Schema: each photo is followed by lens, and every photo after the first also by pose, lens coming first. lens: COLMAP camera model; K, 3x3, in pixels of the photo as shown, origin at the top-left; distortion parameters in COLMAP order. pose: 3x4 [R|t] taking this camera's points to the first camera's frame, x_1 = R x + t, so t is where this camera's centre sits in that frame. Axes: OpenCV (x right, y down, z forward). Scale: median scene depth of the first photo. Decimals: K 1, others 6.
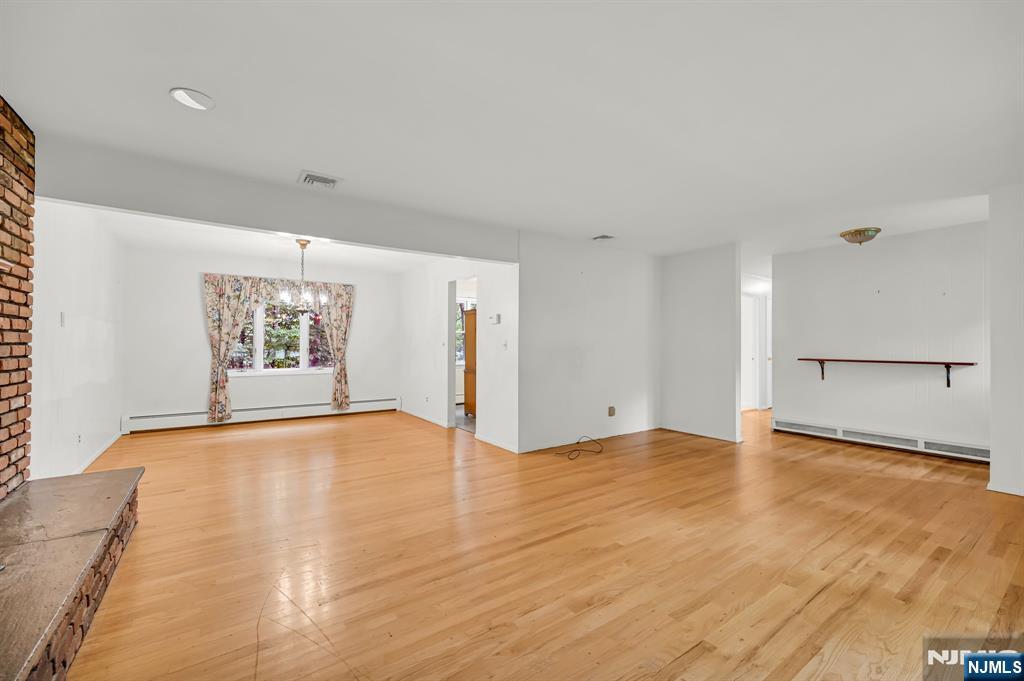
lens RADIAL K [[408.9, 0, 521.9], [0, 408.9, 343.8], [0, 0, 1]] dist [0.001150, -0.000183]
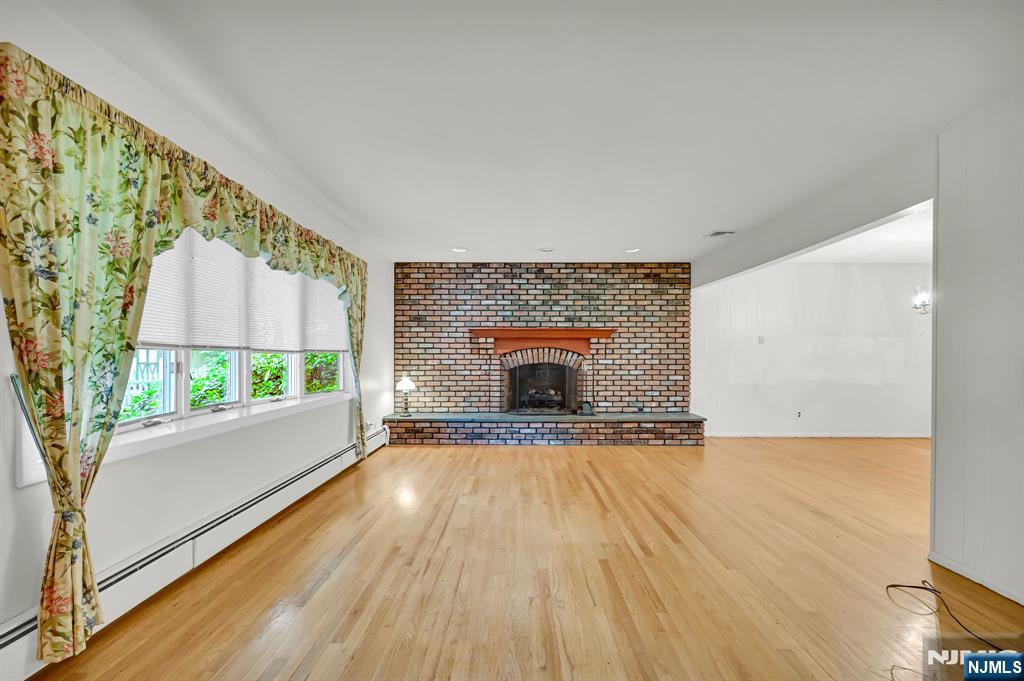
lens RADIAL K [[435.2, 0, 511.0], [0, 435.2, 348.6], [0, 0, 1]] dist [-0.006652, -0.000797]
pose [[-0.587499, -0.014876, -0.809088, 1.311655], [-0.012528, 0.999878, -0.009288, -0.000073], [0.809128, 0.004680, -0.587614, 1.496394]]
